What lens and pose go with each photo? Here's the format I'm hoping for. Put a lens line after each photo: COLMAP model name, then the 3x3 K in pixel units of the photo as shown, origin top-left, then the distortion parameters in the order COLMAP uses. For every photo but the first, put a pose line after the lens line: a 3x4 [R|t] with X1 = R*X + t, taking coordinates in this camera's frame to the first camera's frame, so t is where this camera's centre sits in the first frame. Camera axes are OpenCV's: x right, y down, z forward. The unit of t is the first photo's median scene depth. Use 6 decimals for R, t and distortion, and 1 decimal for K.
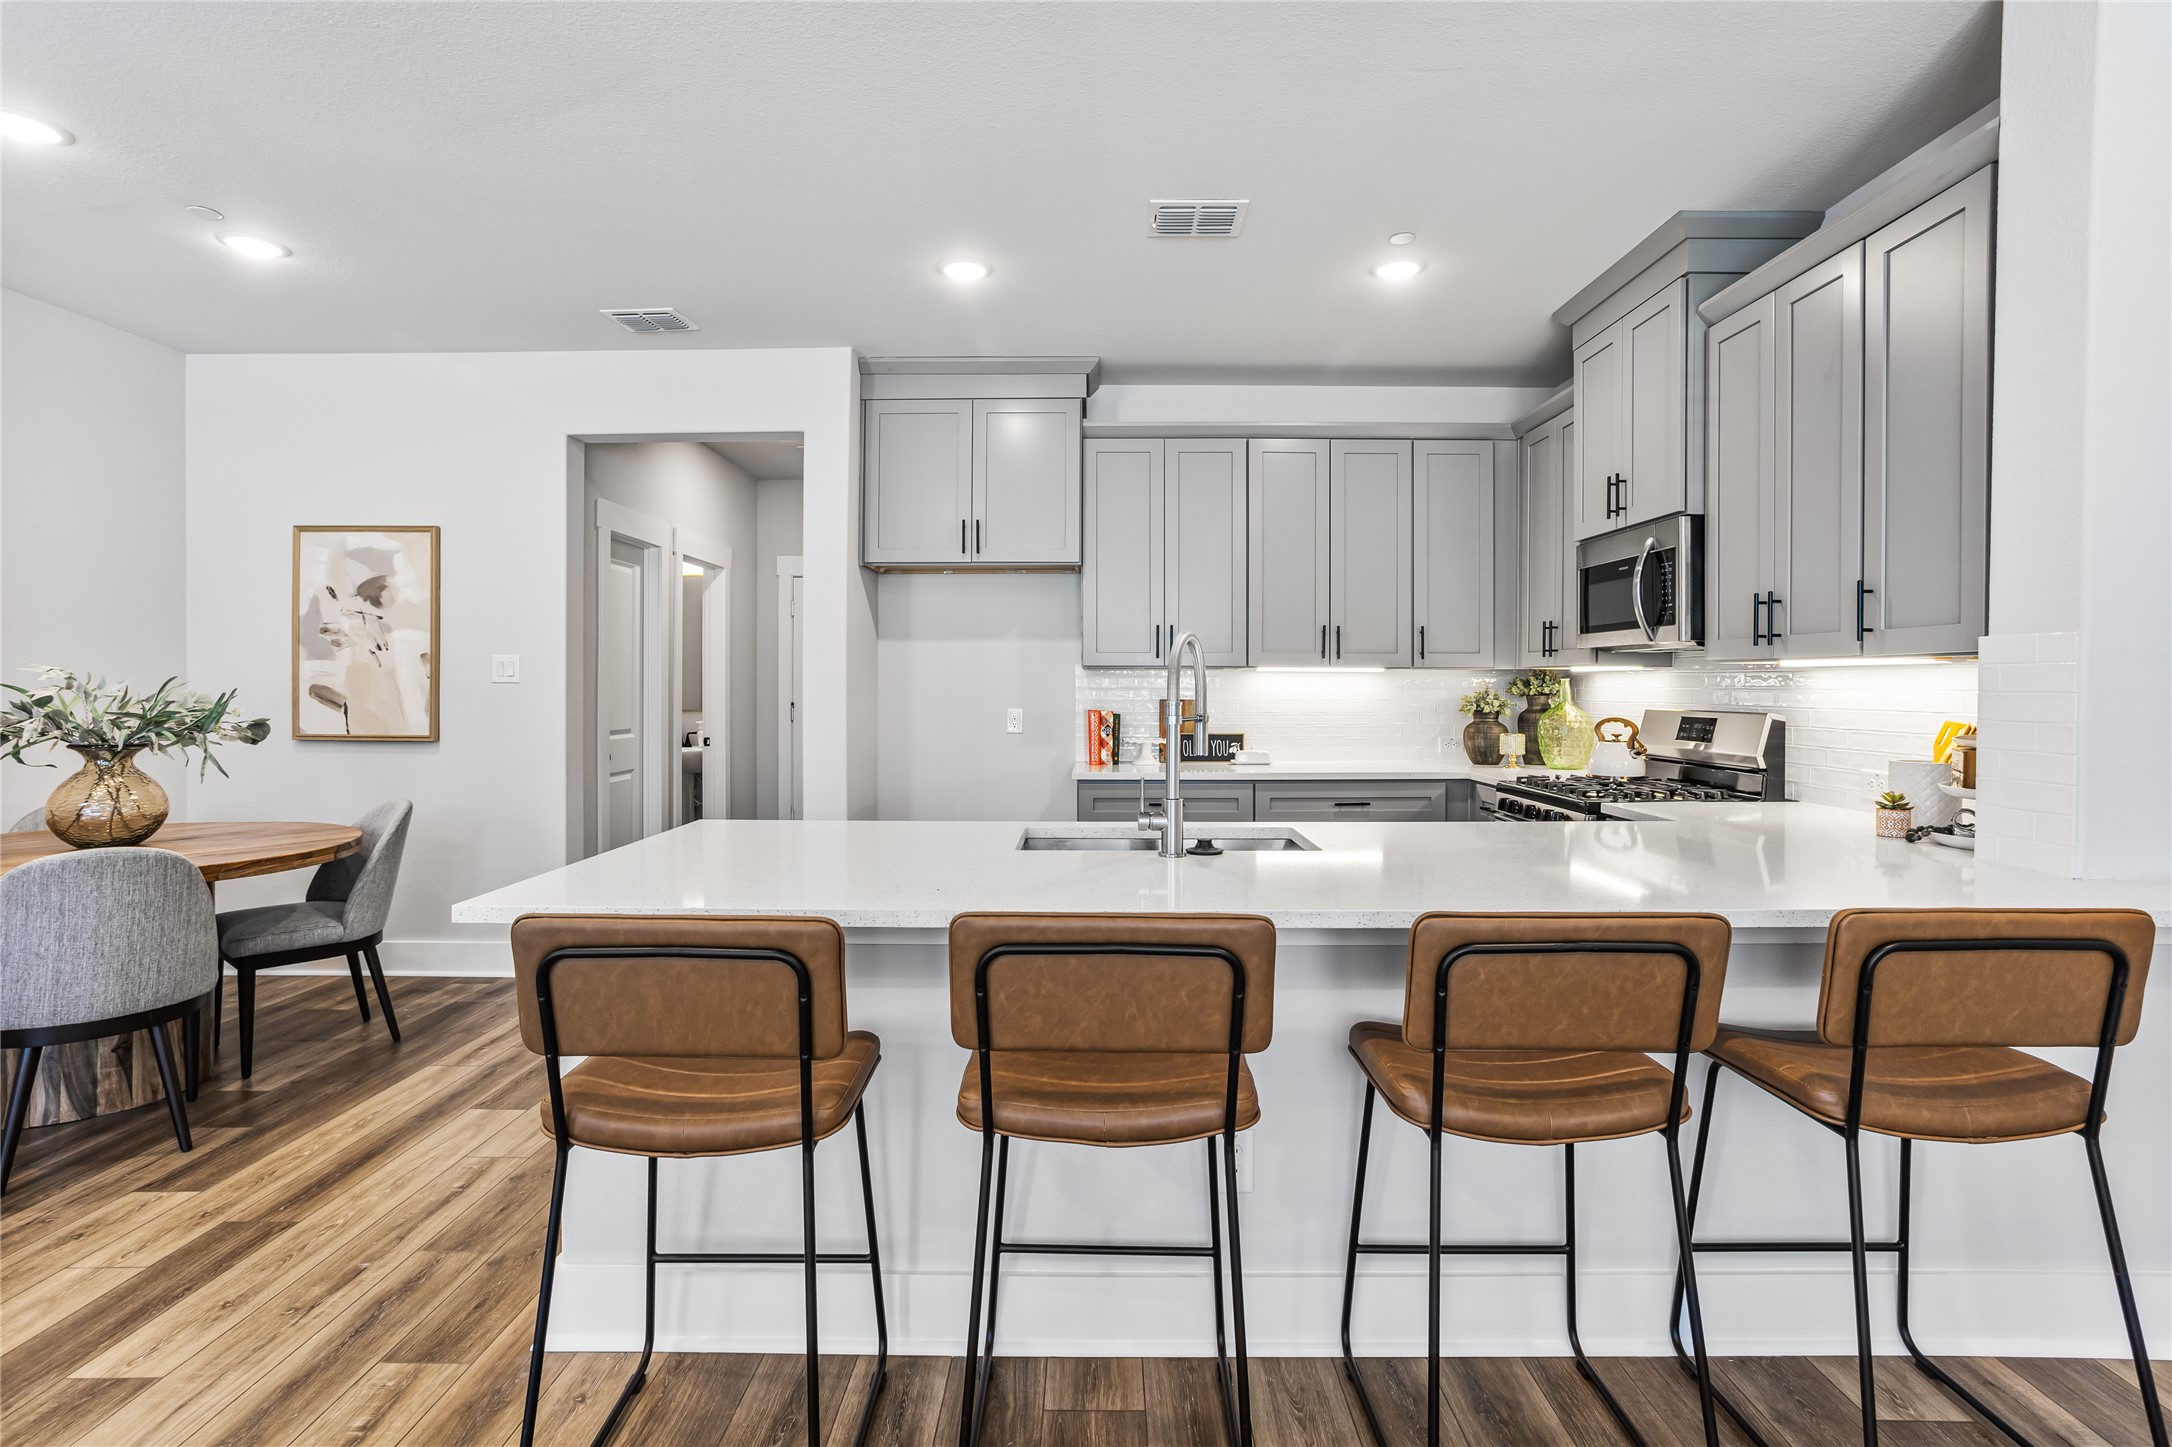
lens RADIAL K [[1055.8, 0, 1093.2], [0, 1055.8, 694.3], [0, 0, 1]] dist [-0.052544, 0.028517]
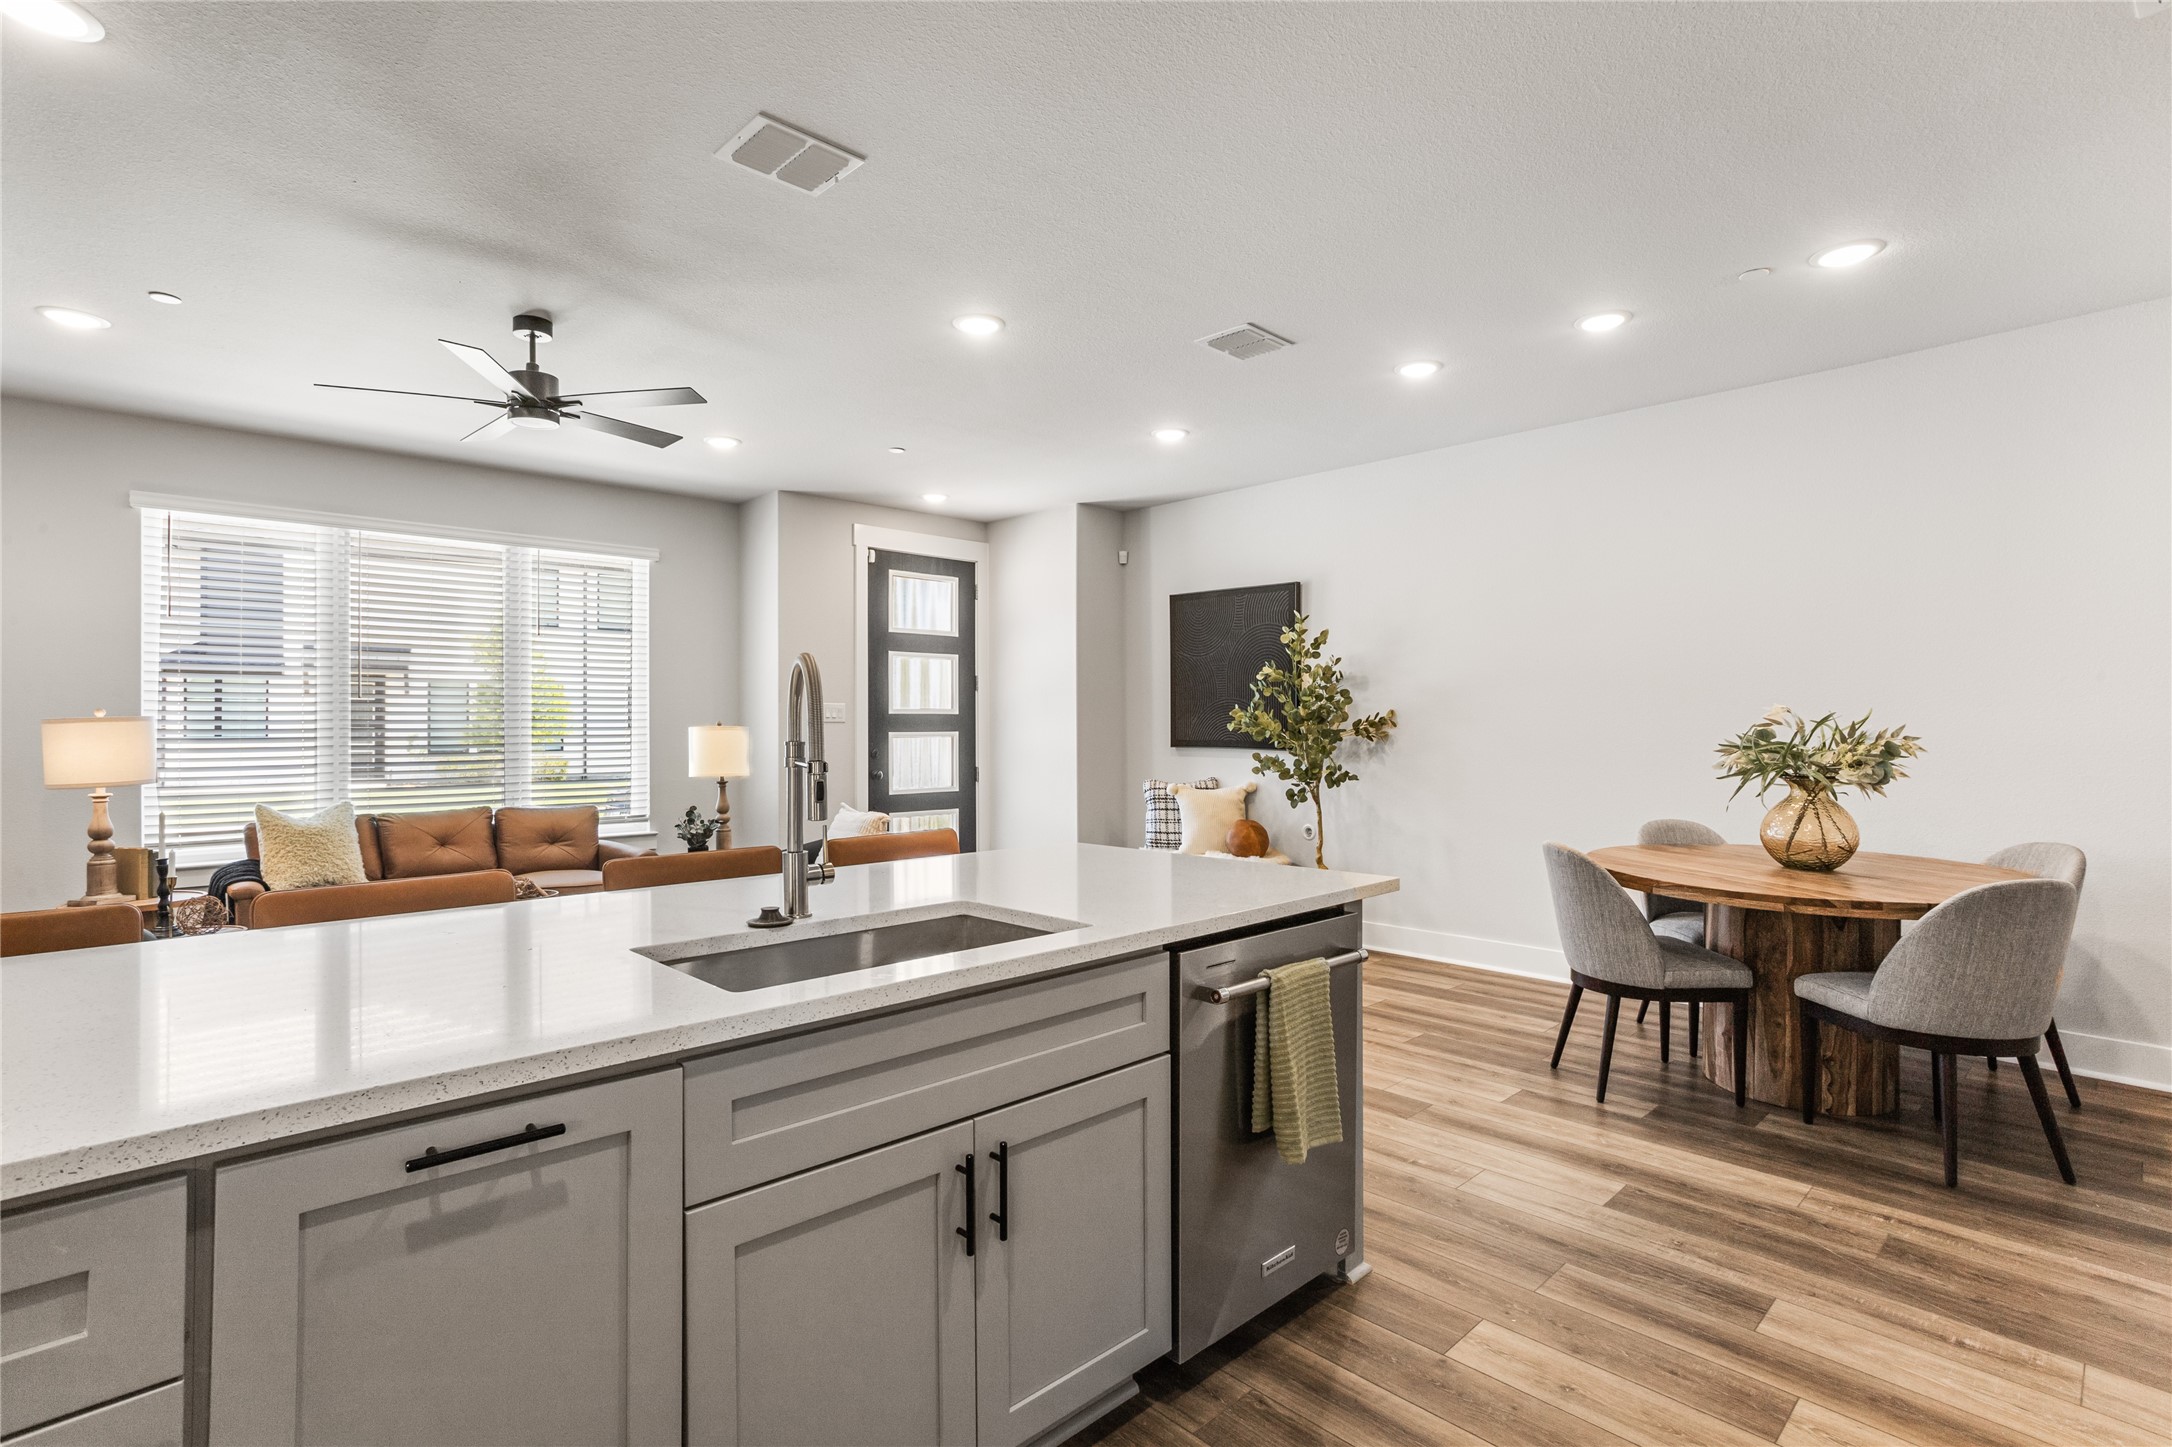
lens RADIAL K [[1040.4, 0, 1086.0], [0, 1040.4, 723.5], [0, 0, 1]] dist [-0.057469, 0.035674]
pose [[-0.717384, -0.000124, -0.696678, 0.330289], [-0.003319, 0.999989, 0.003239, -0.006947], [0.696671, 0.004636, -0.717376, 1.177394]]
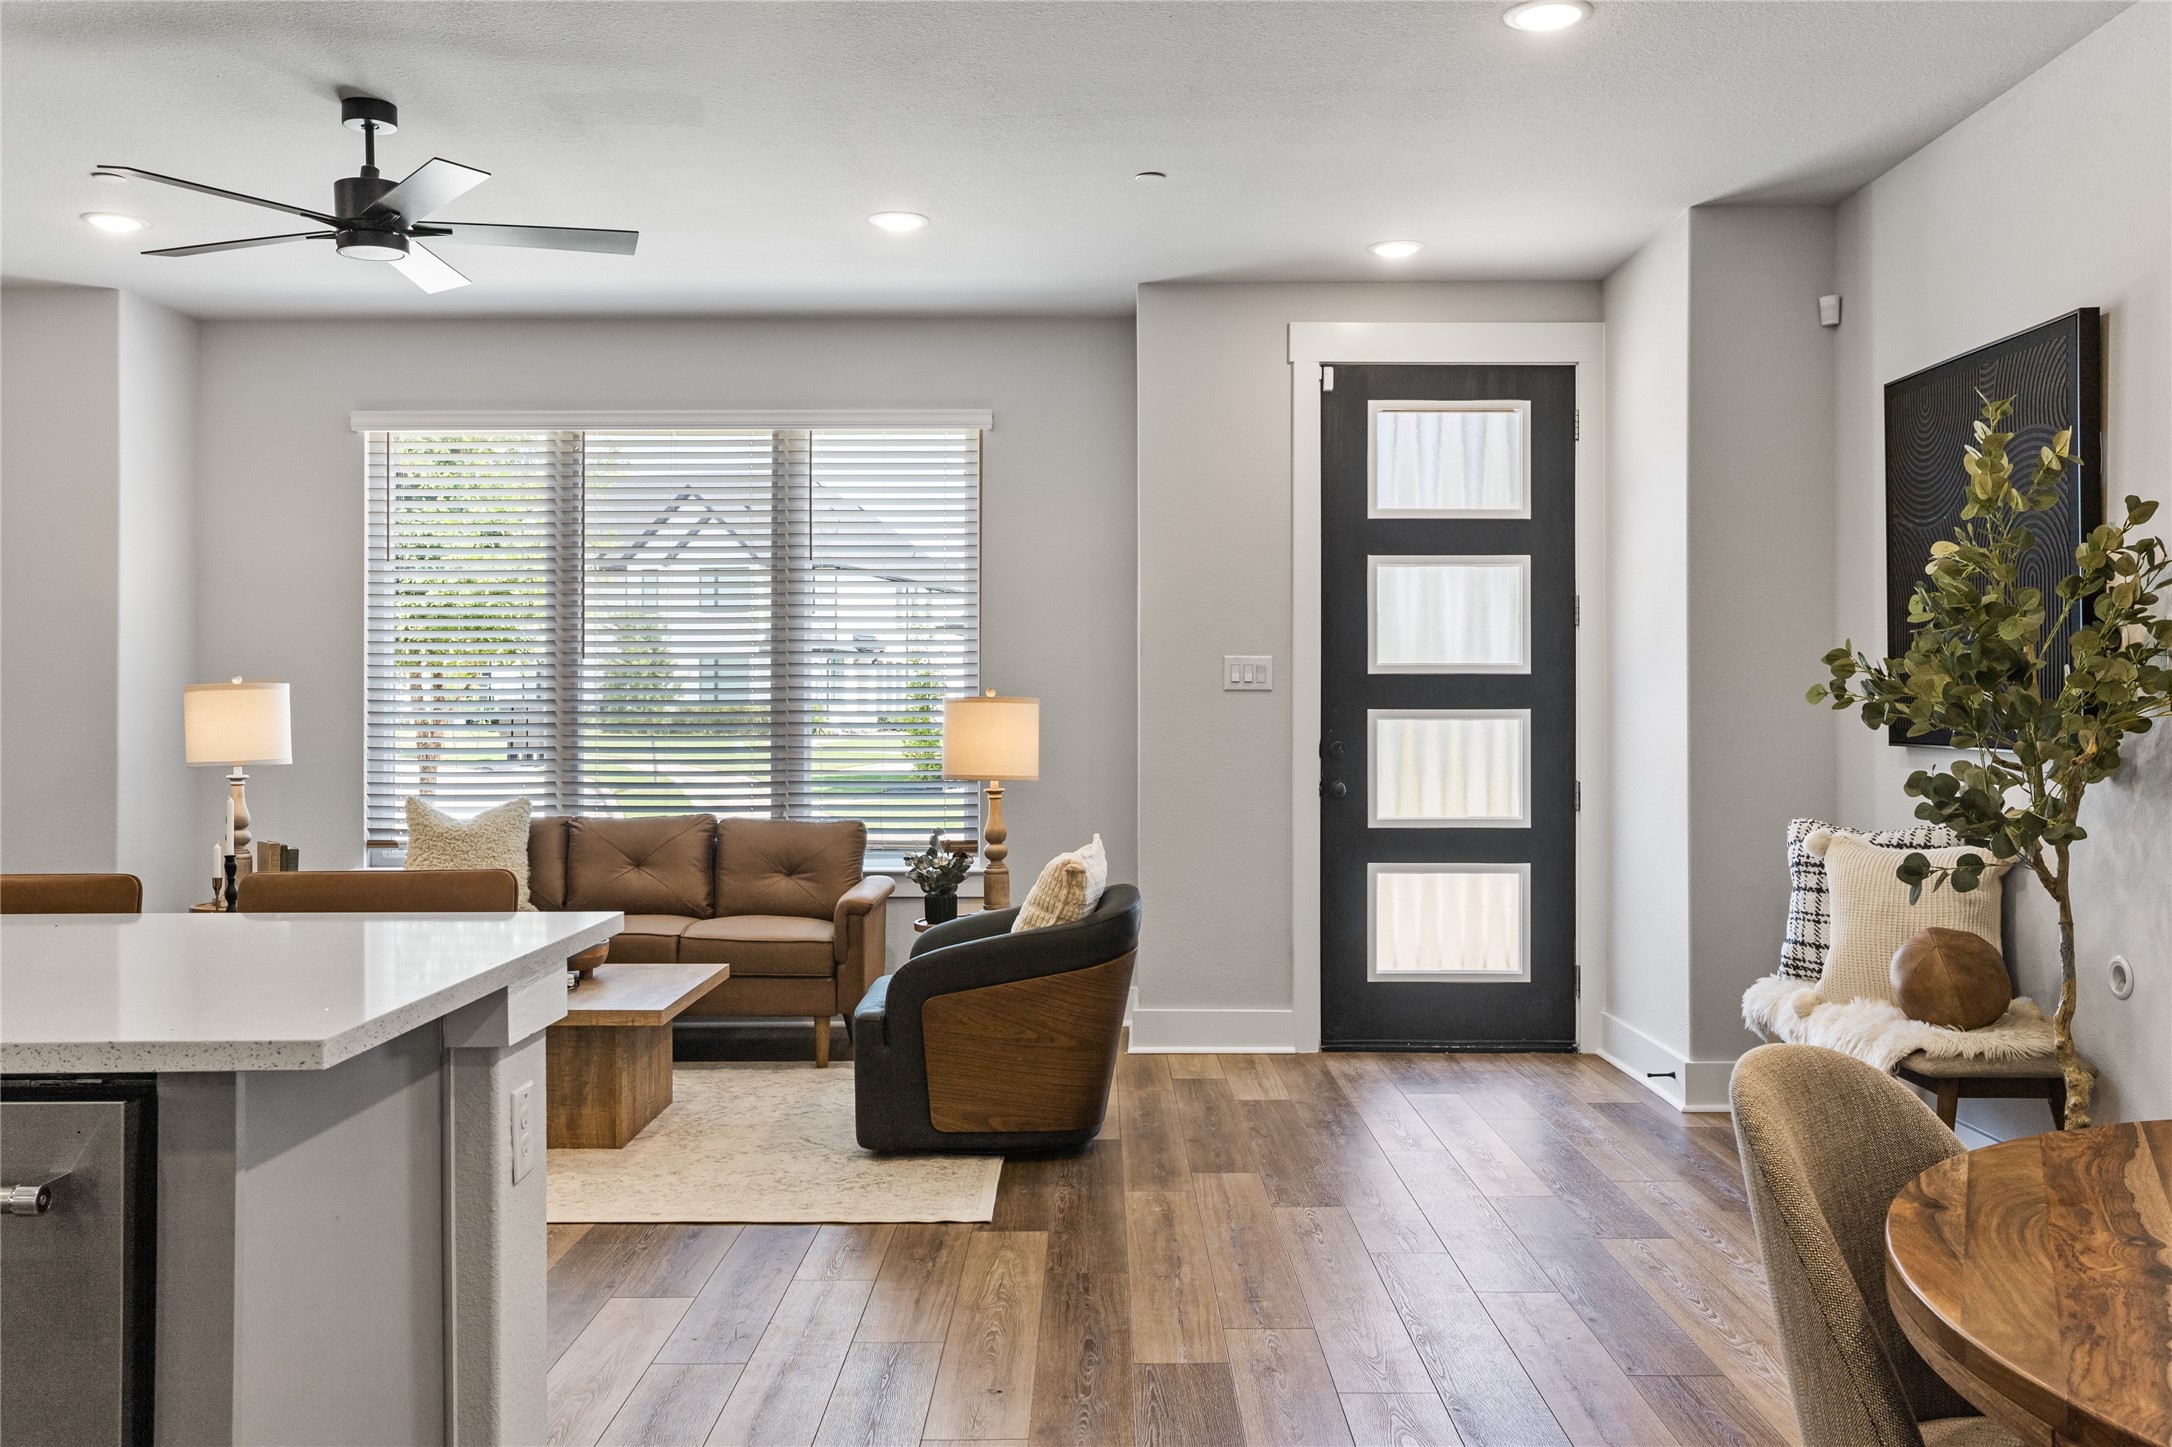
lens RADIAL K [[1818.6, 0, 1082.8], [0, 1818.6, 707.0], [0, 0, 1]] dist [0.001626, 0.002365]
pose [[-0.999997, -0.000635, -0.002209, -0.515536], [-0.000649, 0.999979, 0.006371, 0.003765], [0.002205, 0.006373, -0.999977, 1.325586]]
